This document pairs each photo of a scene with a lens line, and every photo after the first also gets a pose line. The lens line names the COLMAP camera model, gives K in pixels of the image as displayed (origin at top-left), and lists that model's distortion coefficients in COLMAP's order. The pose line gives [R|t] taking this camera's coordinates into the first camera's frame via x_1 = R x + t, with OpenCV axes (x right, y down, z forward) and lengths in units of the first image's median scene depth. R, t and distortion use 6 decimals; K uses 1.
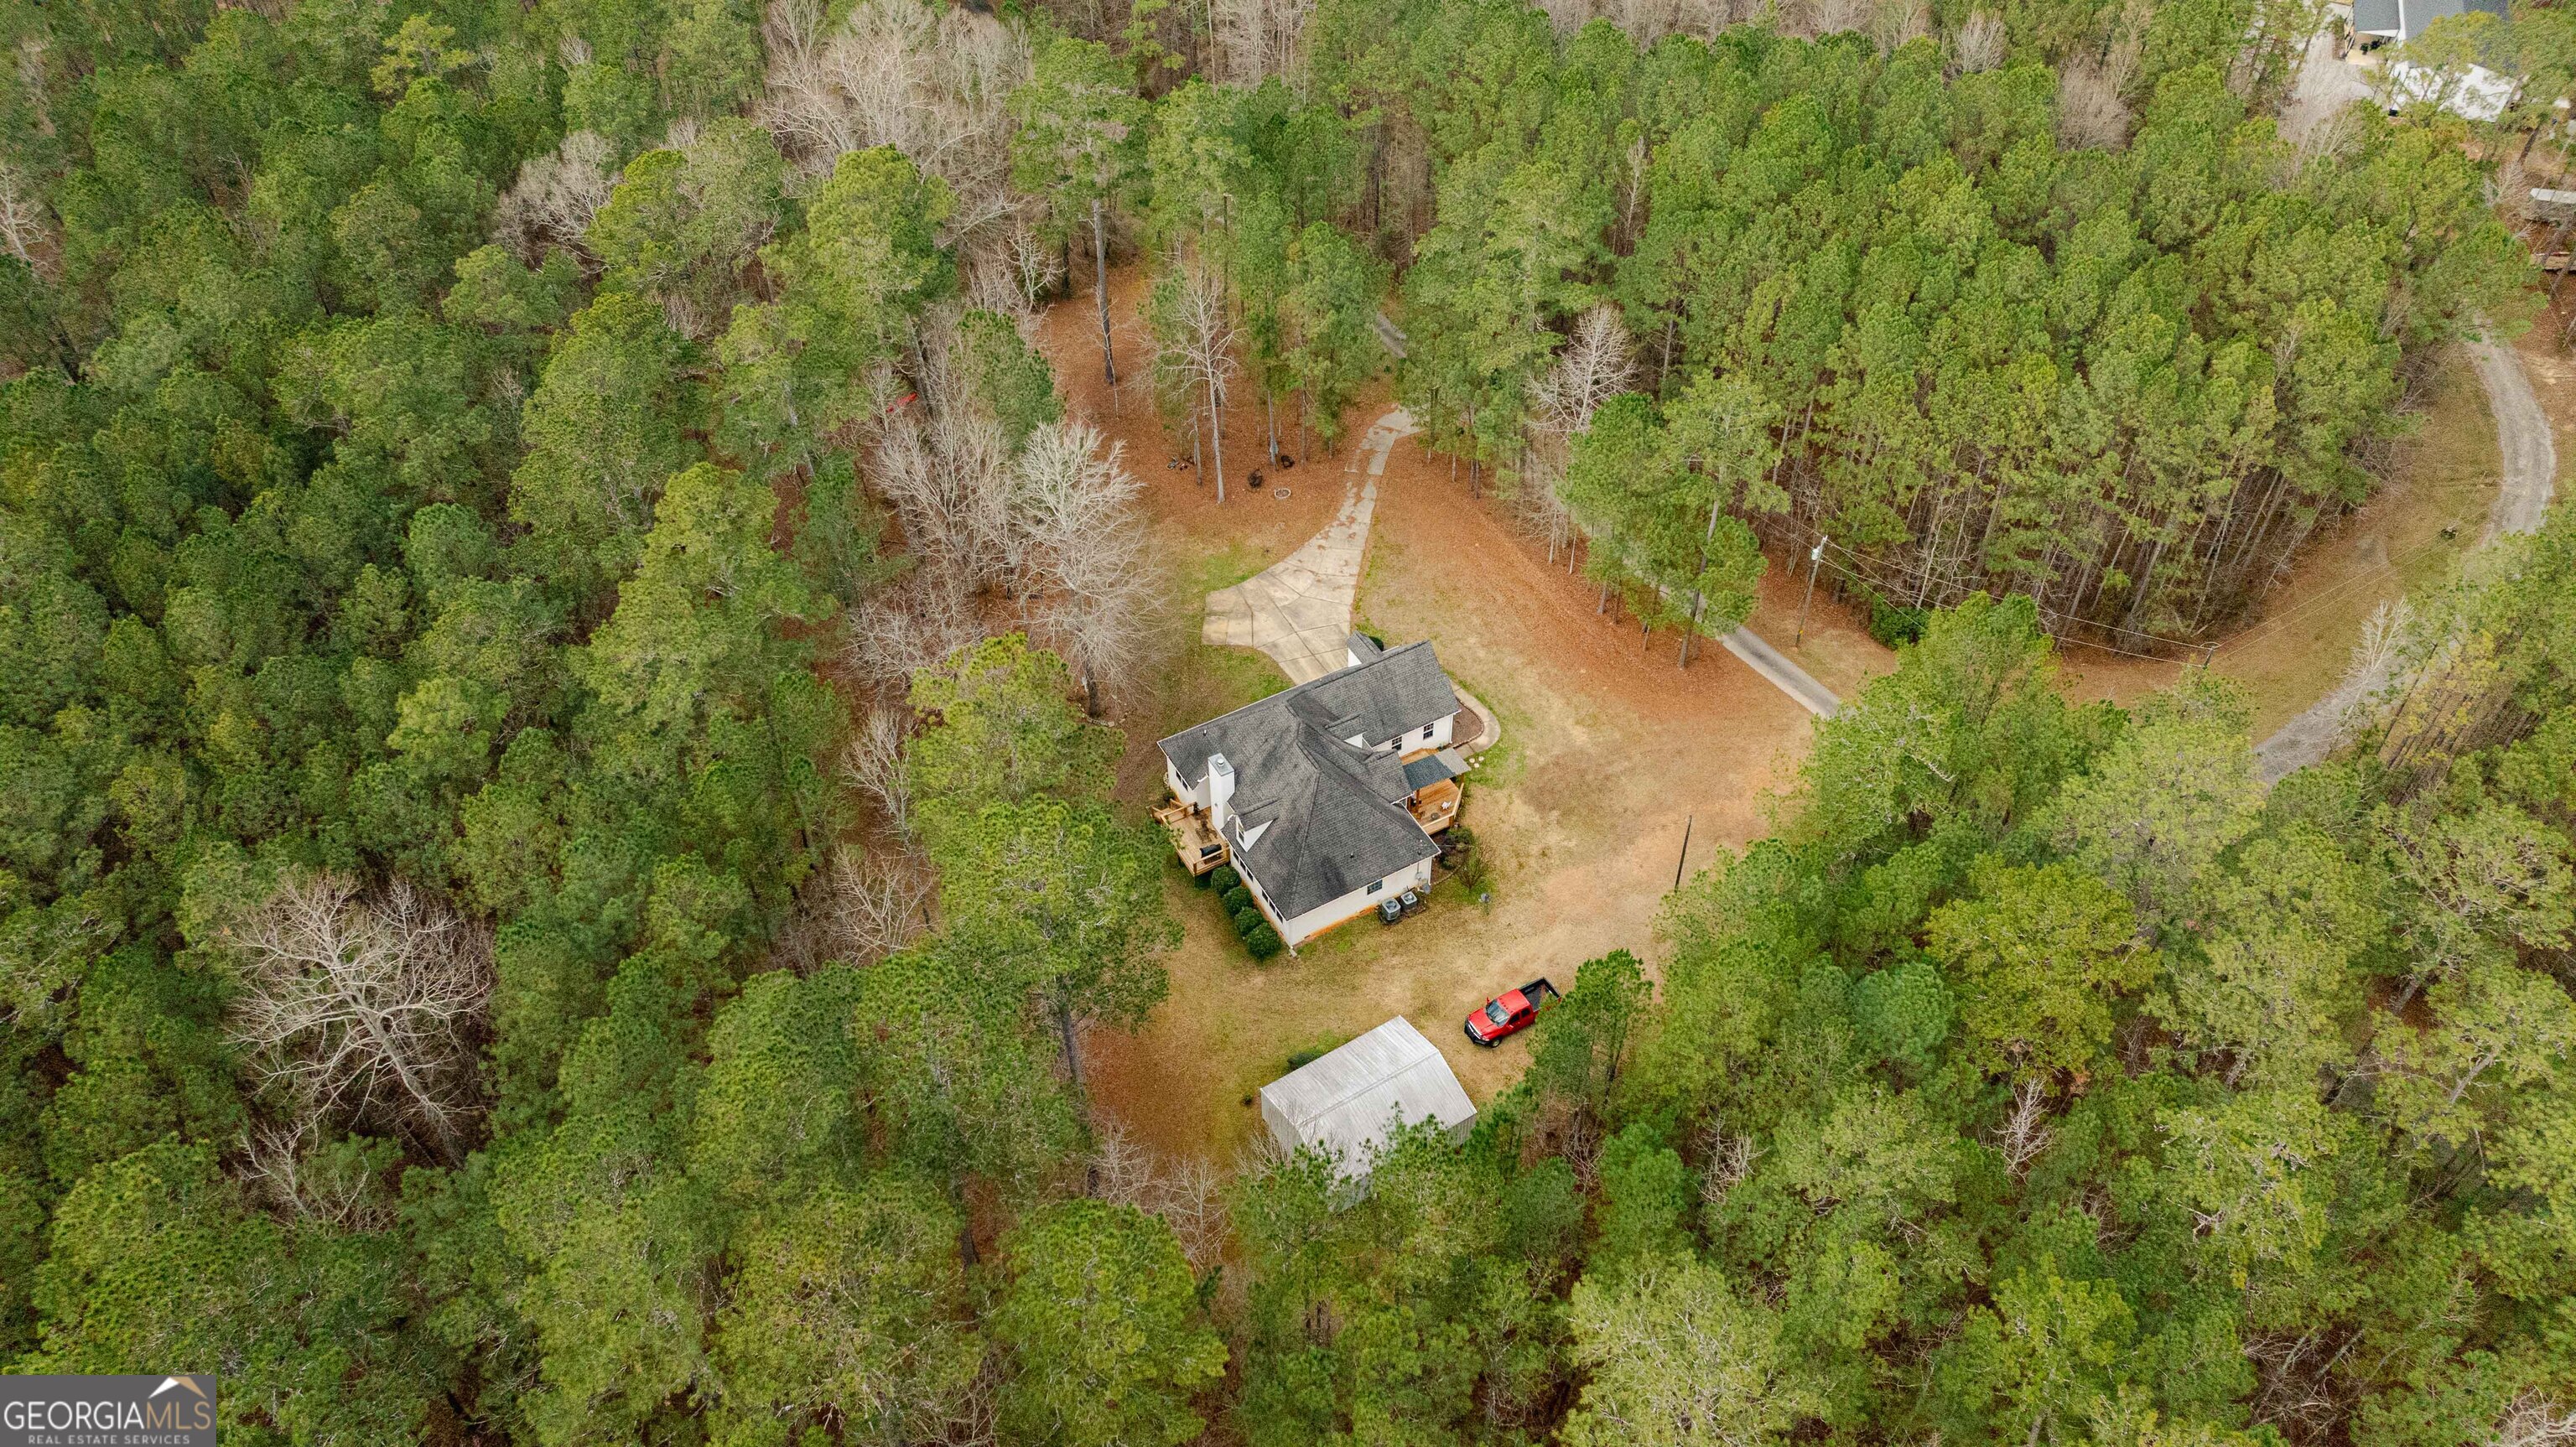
lens RADIAL K [[1809.9, 0, 1297.4], [0, 1809.9, 738.3], [0, 0, 1]] dist [-0.023682, 0.038669]
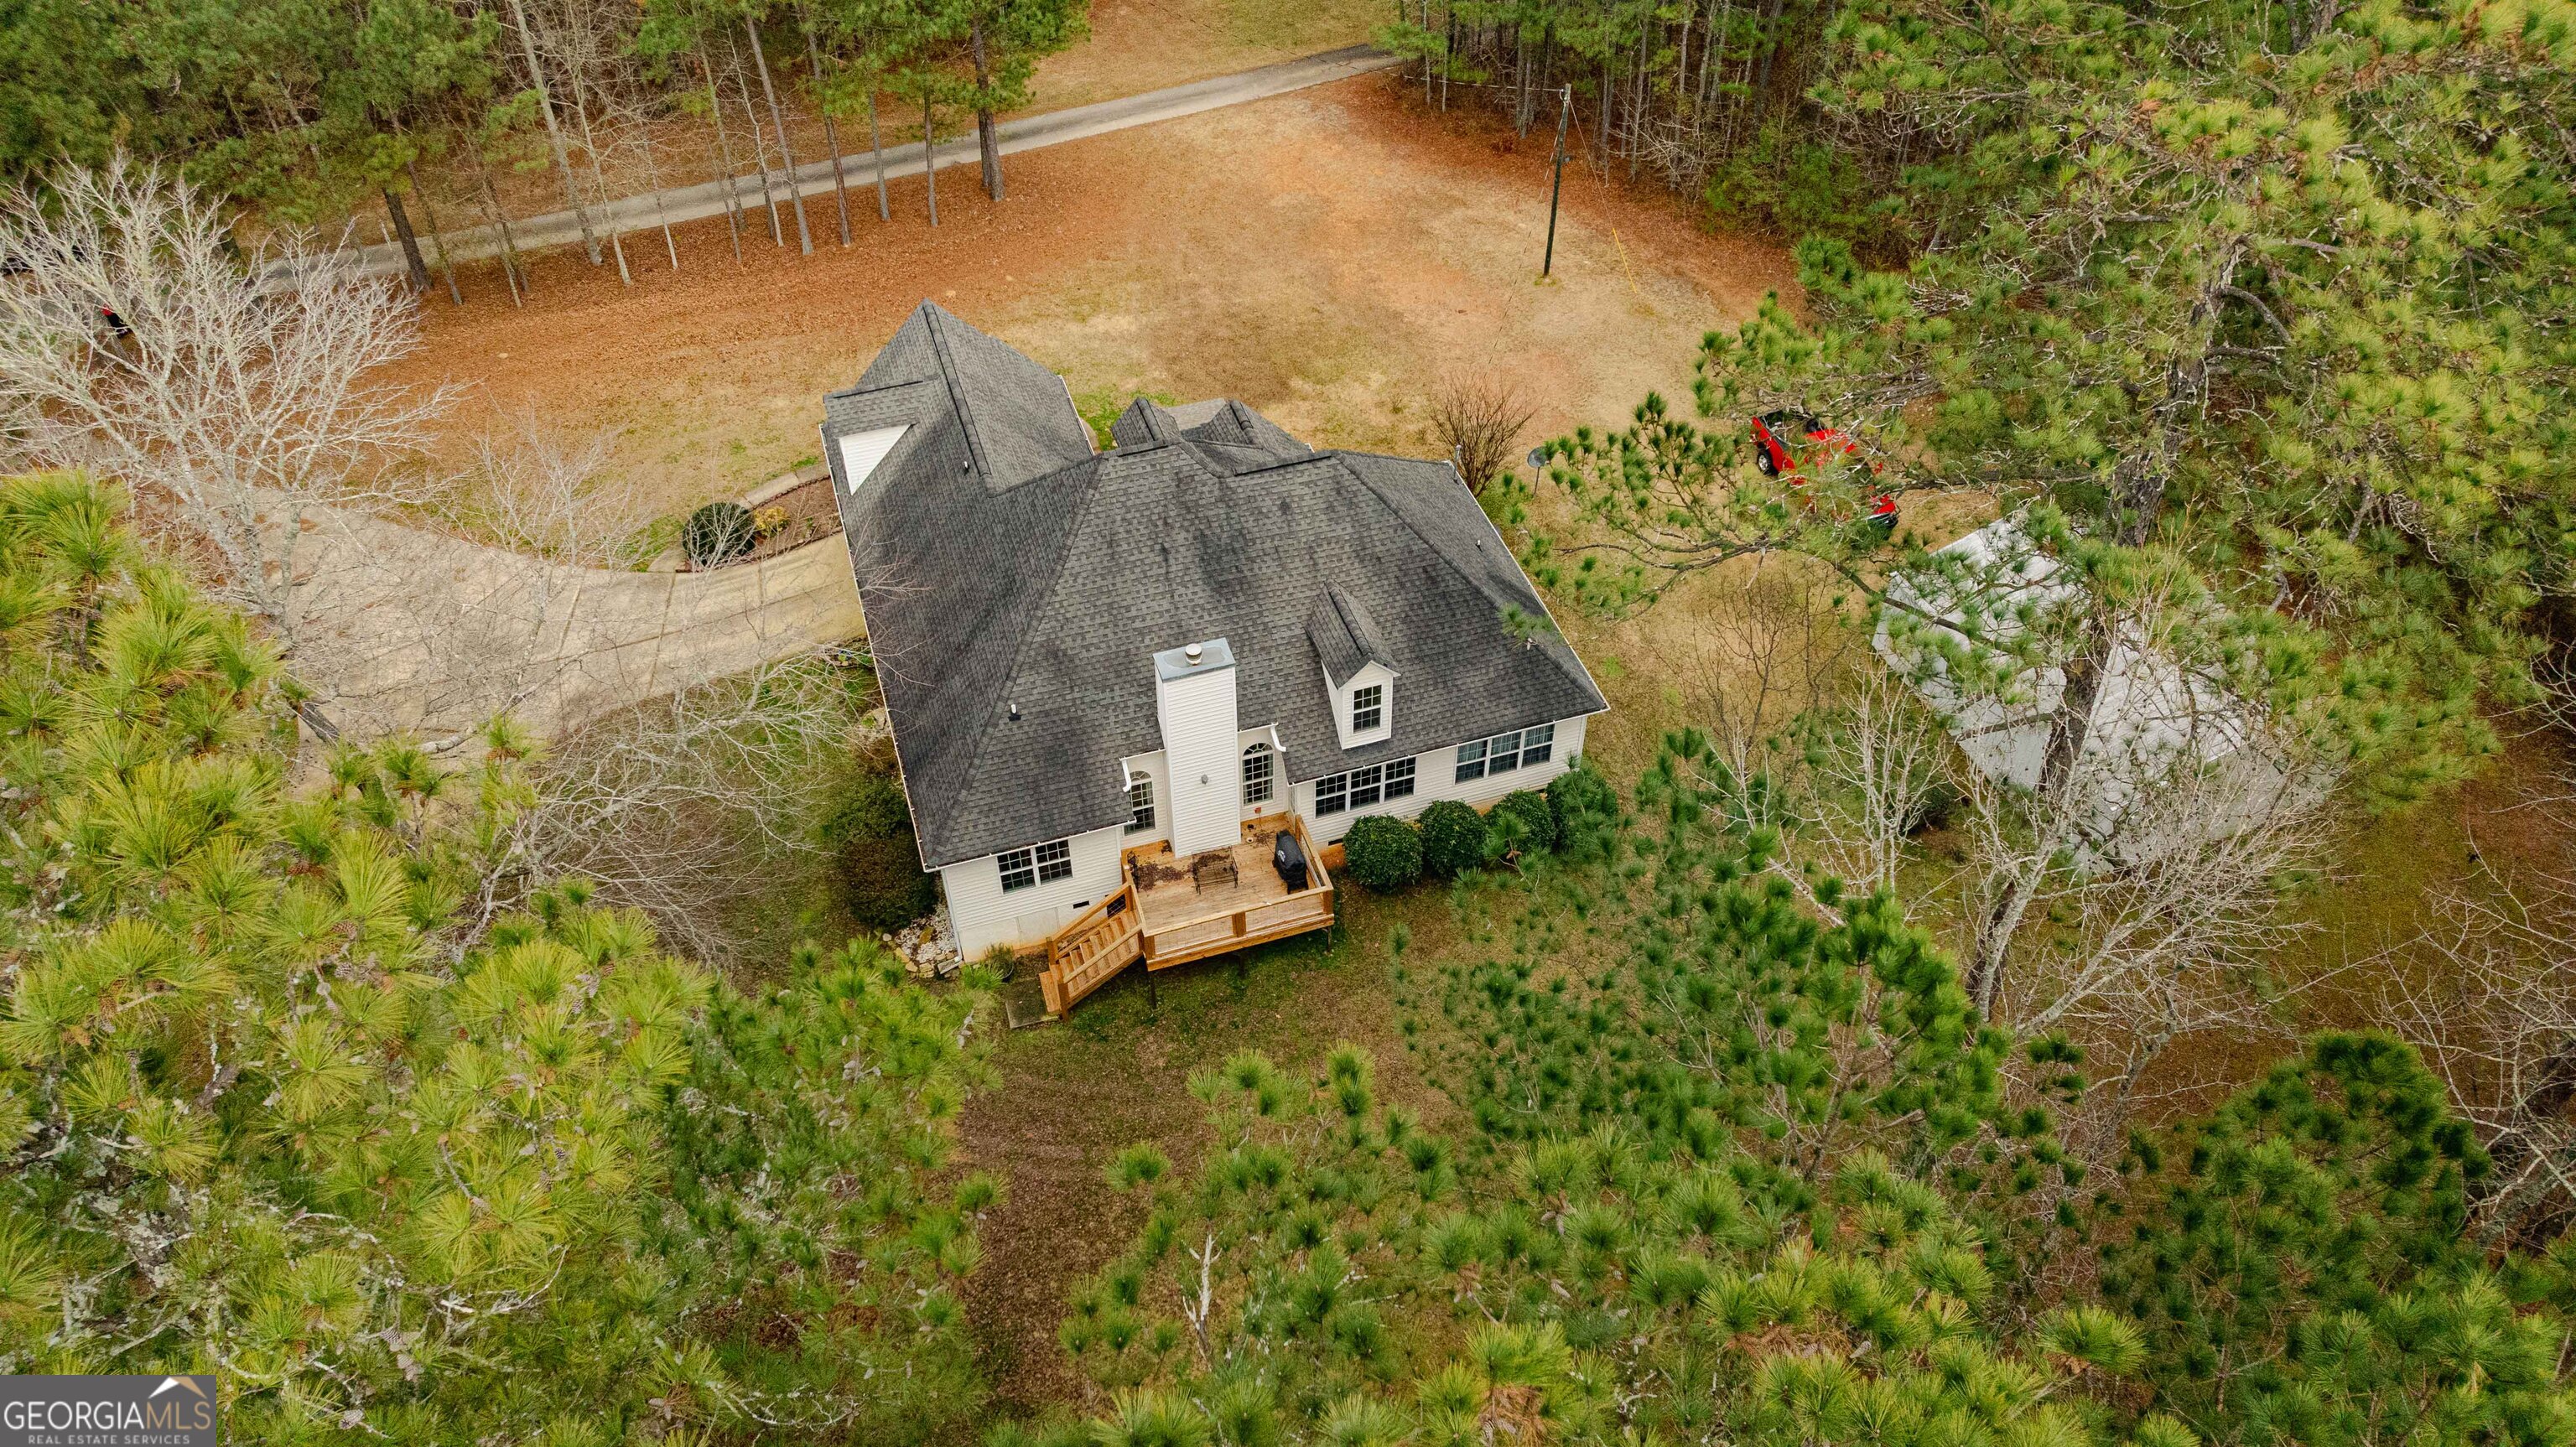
lens RADIAL K [[1809.9, 0, 1293.1], [0, 1809.9, 715.2], [0, 0, 1]] dist [-0.023682, 0.038669]
pose [[0.197649, -0.674149, 0.711659, -0.289944], [0.698876, 0.605982, 0.379943, -0.098351], [-0.687391, 0.422267, 0.590918, 0.735006]]
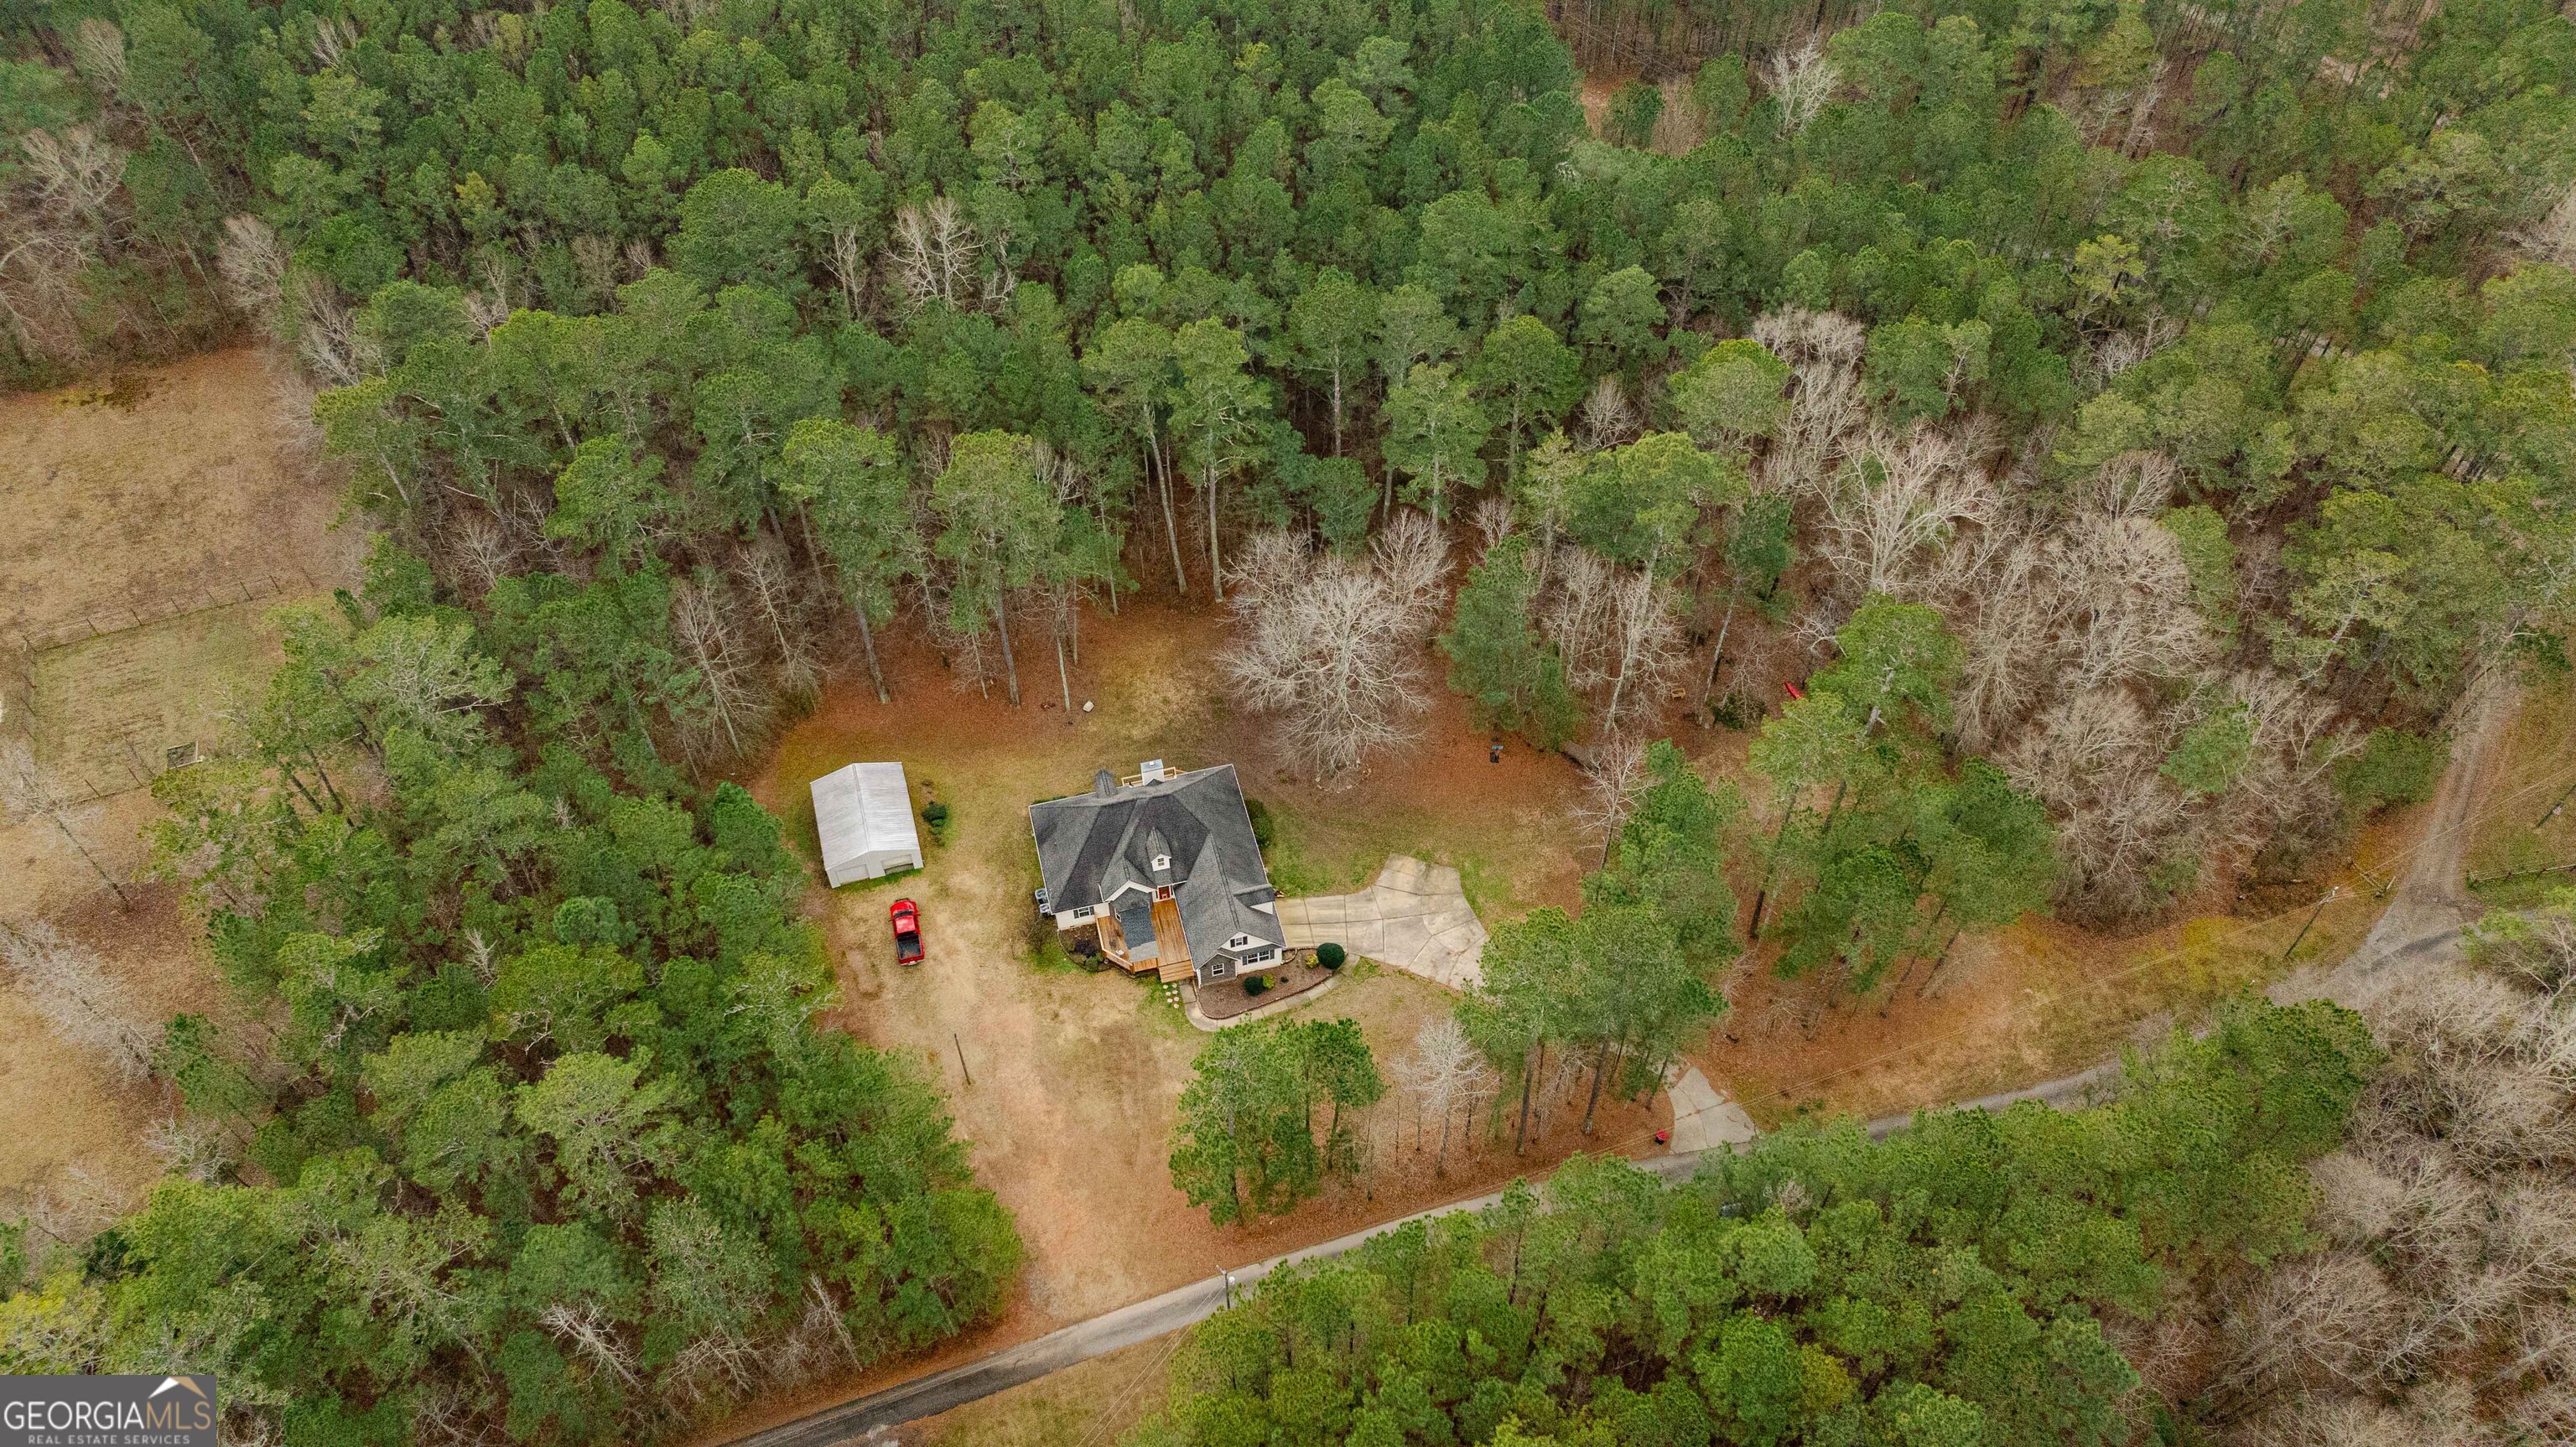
lens RADIAL K [[1809.9, 0, 1293.9], [0, 1809.9, 737.5], [0, 0, 1]] dist [-0.023682, 0.038669]
pose [[-0.260367, 0.759226, -0.596477, 0.660870], [-0.688037, 0.287510, 0.666291, -0.886753], [0.677358, 0.583879, 0.447517, 0.445824]]
